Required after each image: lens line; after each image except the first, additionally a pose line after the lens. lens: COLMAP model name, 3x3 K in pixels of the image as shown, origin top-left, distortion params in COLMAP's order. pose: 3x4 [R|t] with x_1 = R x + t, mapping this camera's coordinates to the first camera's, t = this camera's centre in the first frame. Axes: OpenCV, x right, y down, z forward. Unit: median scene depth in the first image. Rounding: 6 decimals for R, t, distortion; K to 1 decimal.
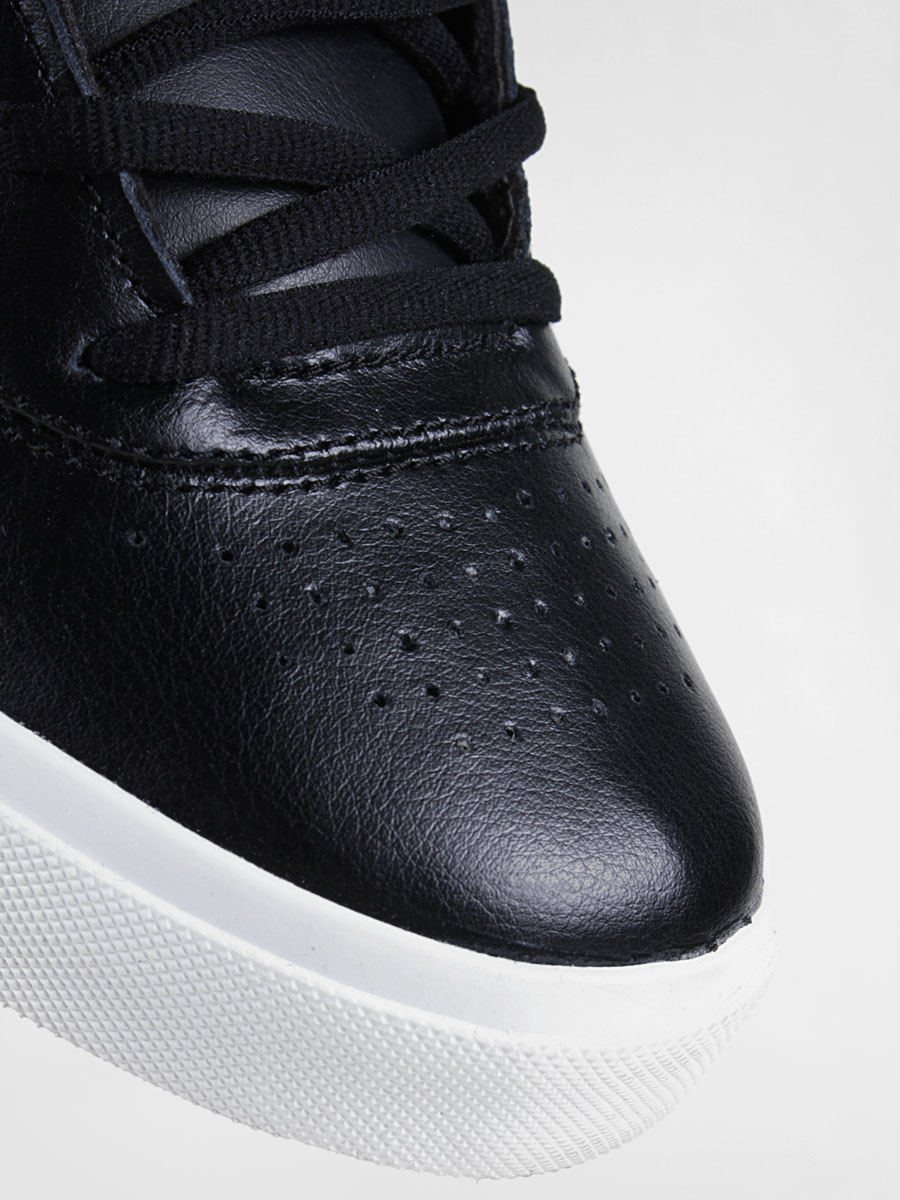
lens RADIAL K [[1847.5, 0, 450.9], [0, 1847.5, 600.7], [0, 0, 1]] dist [-0.023514, 0.000000]
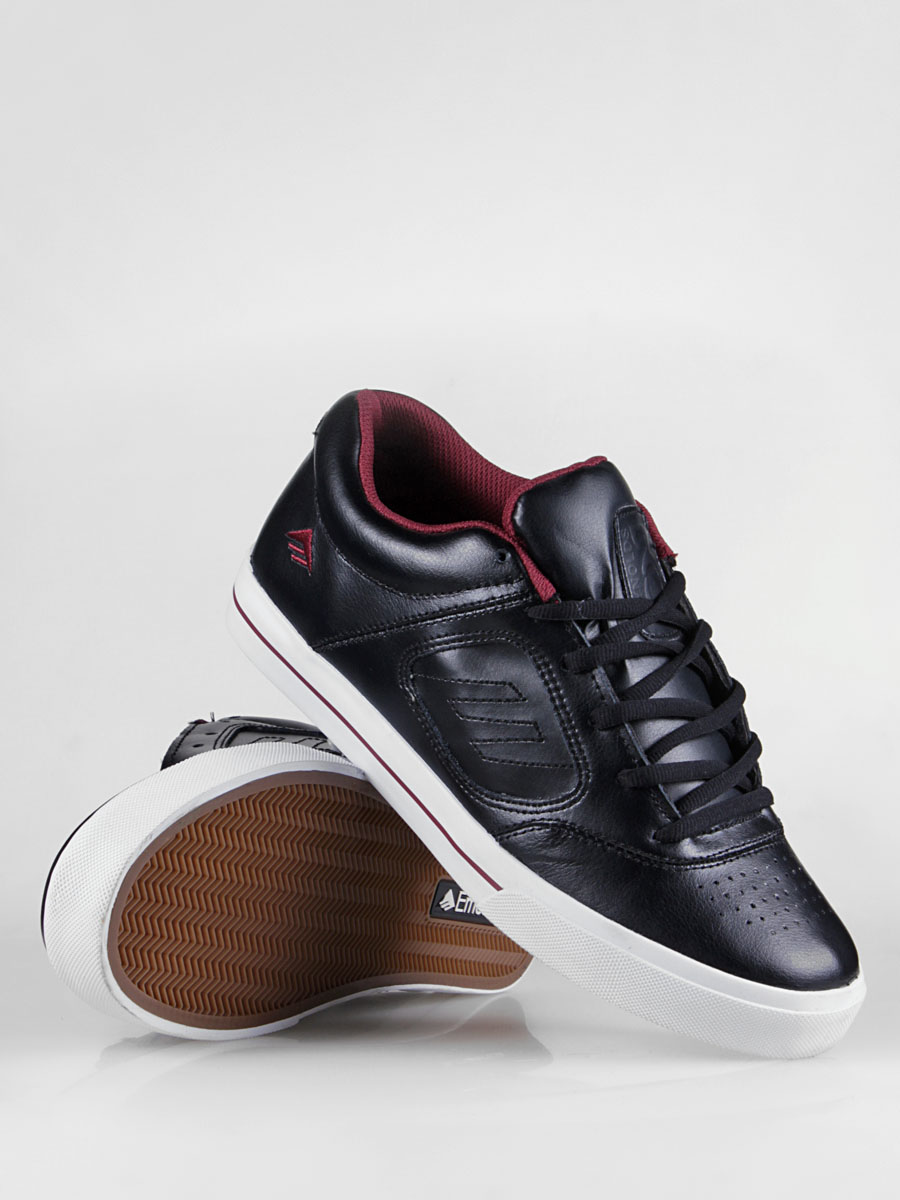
lens RADIAL K [[1847.5, 0, 448.5], [0, 1847.5, 600.4], [0, 0, 1]] dist [-0.023514, 0.000000]
pose [[0.994153, -0.106611, 0.017159, -0.603902], [0.107981, 0.982496, -0.151794, -0.078923], [-0.000676, 0.152759, 0.988263, -2.607742]]
